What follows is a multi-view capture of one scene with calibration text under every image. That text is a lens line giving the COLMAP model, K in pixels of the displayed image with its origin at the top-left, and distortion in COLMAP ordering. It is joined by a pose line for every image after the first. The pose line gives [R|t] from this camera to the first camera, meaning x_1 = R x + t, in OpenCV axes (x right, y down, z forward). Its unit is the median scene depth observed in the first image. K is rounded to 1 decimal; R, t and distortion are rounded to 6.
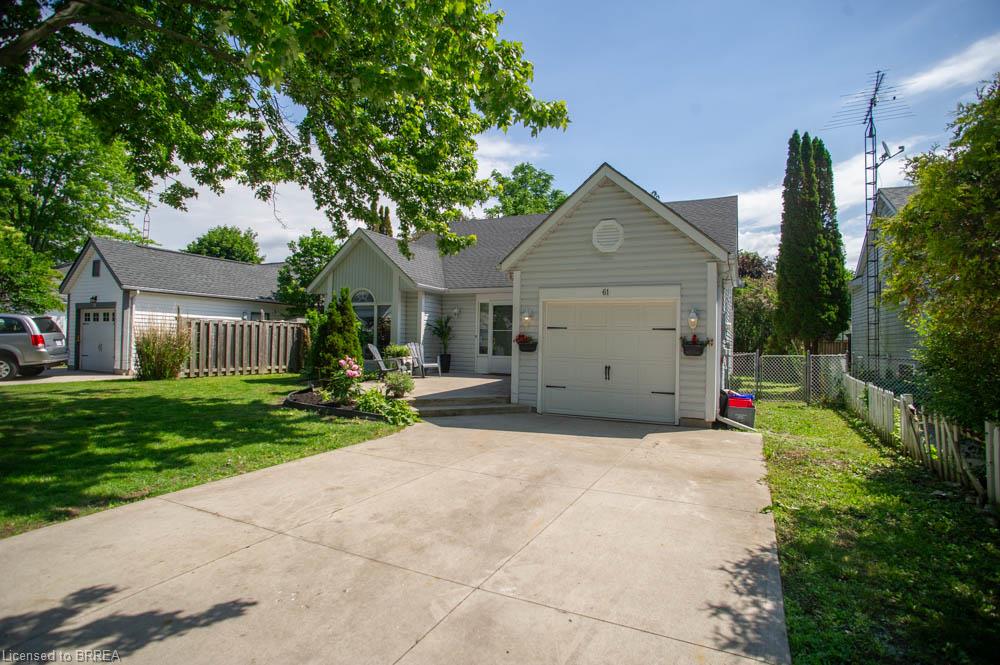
lens RADIAL K [[516.9, 0, 500.9], [0, 516.9, 332.5], [0, 0, 1]] dist [-0.038195, 0.012761]
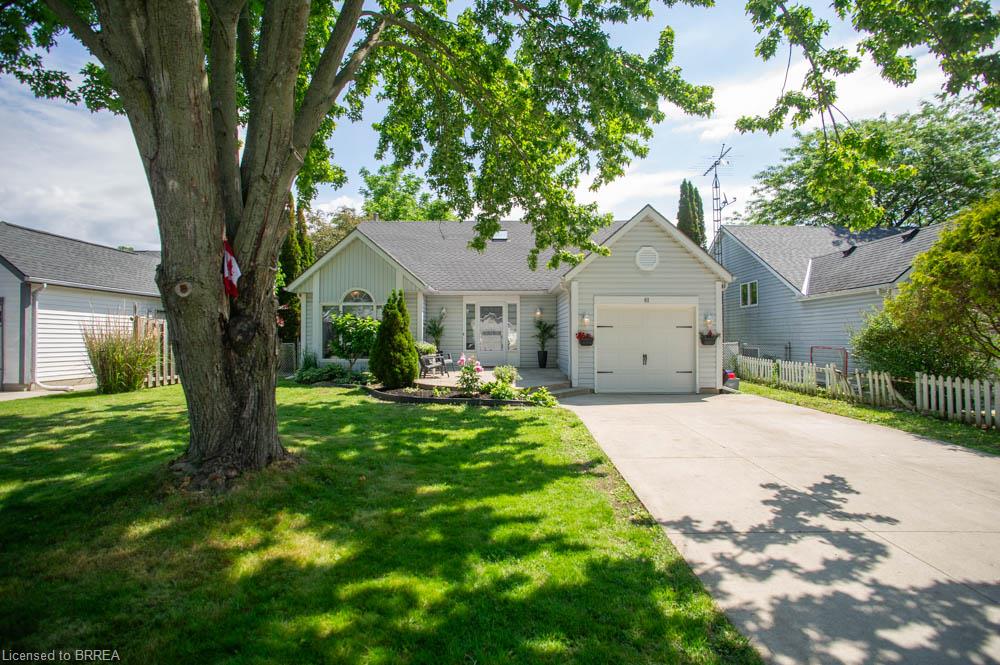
lens RADIAL K [[516.9, 0, 504.3], [0, 516.9, 333.5], [0, 0, 1]] dist [-0.038195, 0.012761]
pose [[0.904096, -0.015882, 0.427034, -0.672866], [0.010574, 0.999835, 0.014798, -0.013779], [-0.427198, -0.008863, 0.904115, -0.058719]]
